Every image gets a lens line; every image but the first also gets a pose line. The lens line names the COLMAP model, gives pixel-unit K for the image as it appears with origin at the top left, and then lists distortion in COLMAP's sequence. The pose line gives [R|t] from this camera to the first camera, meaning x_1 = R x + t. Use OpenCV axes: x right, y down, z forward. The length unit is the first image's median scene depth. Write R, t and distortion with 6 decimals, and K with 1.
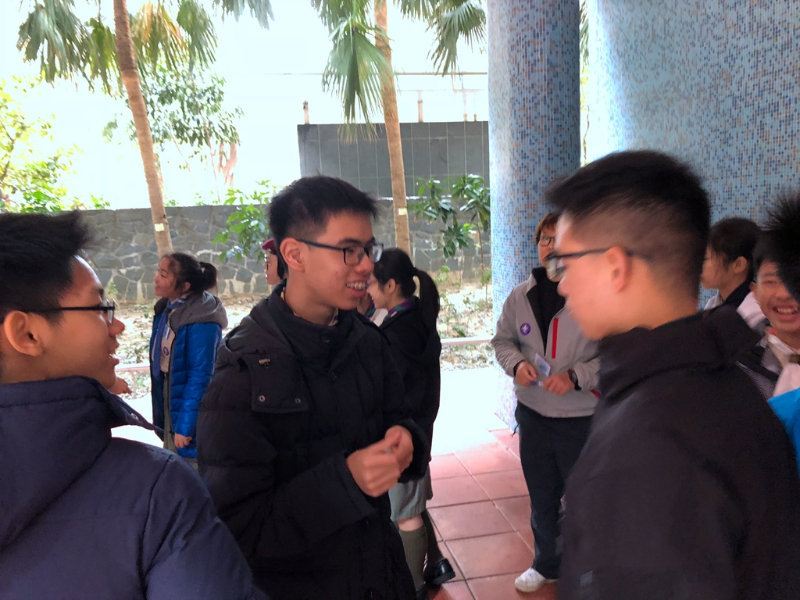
lens RADIAL K [[662.6, 0, 400.0], [0, 662.6, 300.0], [0, 0, 1]] dist [0.010259, -0.019492]
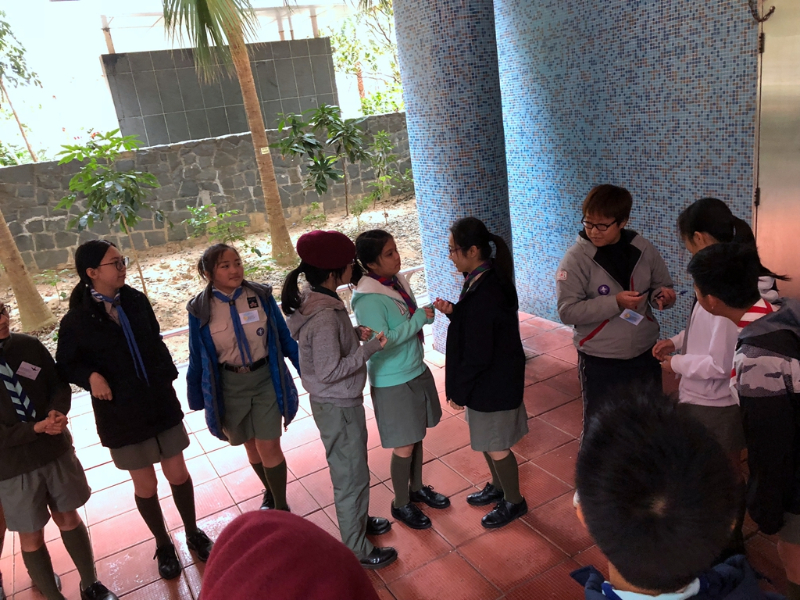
lens RADIAL K [[663.5, 0, 400.0], [0, 663.5, 300.0], [0, 0, 1]] dist [0.005124, -0.005049]
pose [[0.939909, -0.171481, 0.295238, -0.241334], [0.127440, 0.978430, 0.162583, -0.099627], [-0.316750, -0.115188, 0.941489, 0.032489]]
